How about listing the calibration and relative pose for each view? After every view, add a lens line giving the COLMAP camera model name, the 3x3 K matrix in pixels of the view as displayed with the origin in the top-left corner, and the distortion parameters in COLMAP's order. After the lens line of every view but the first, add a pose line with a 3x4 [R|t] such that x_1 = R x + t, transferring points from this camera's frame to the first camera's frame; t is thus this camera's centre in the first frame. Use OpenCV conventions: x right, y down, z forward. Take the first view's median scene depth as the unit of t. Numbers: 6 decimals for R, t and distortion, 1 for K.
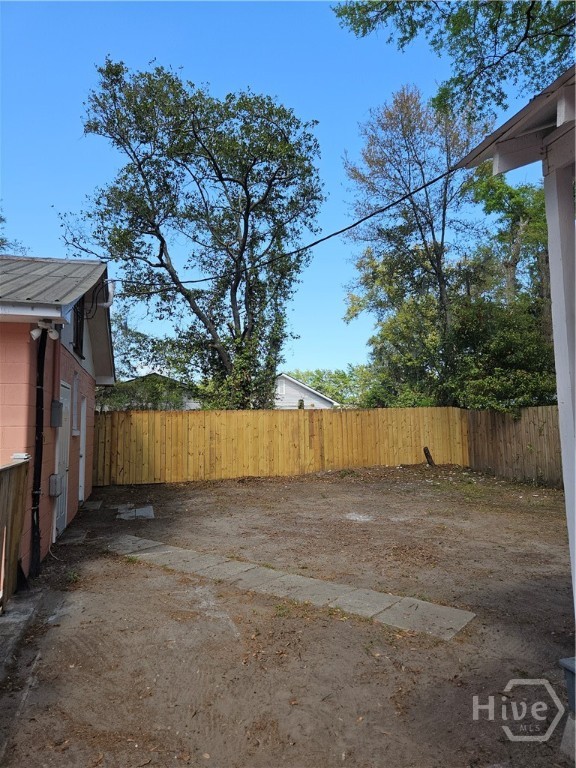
lens RADIAL K [[510.3, 0, 288.0], [0, 510.3, 384.0], [0, 0, 1]] dist [0.074133, -0.062906]
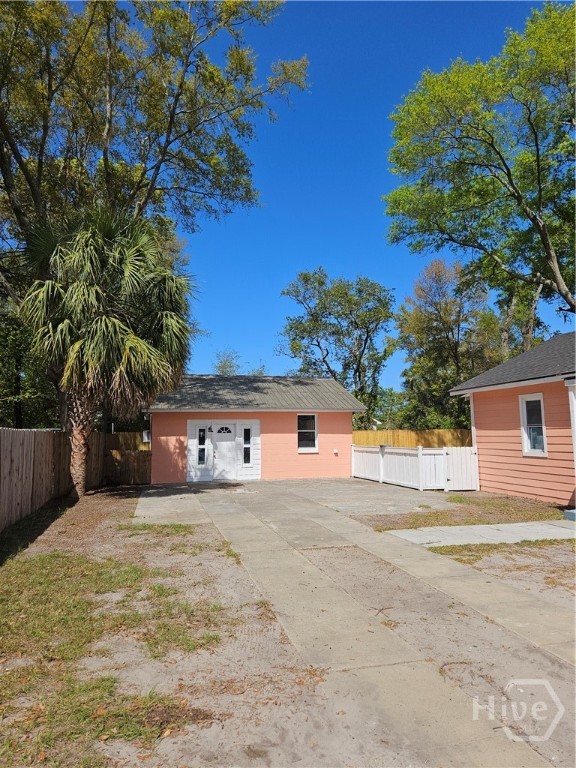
lens RADIAL K [[510.3, 0, 288.0], [0, 510.3, 384.0], [0, 0, 1]] dist [0.074133, -0.062906]
pose [[0.999465, 0.002036, -0.032656, -0.167365], [-0.002880, 0.999662, -0.025829, -0.044270], [0.032592, 0.025909, 0.999133, -0.575480]]
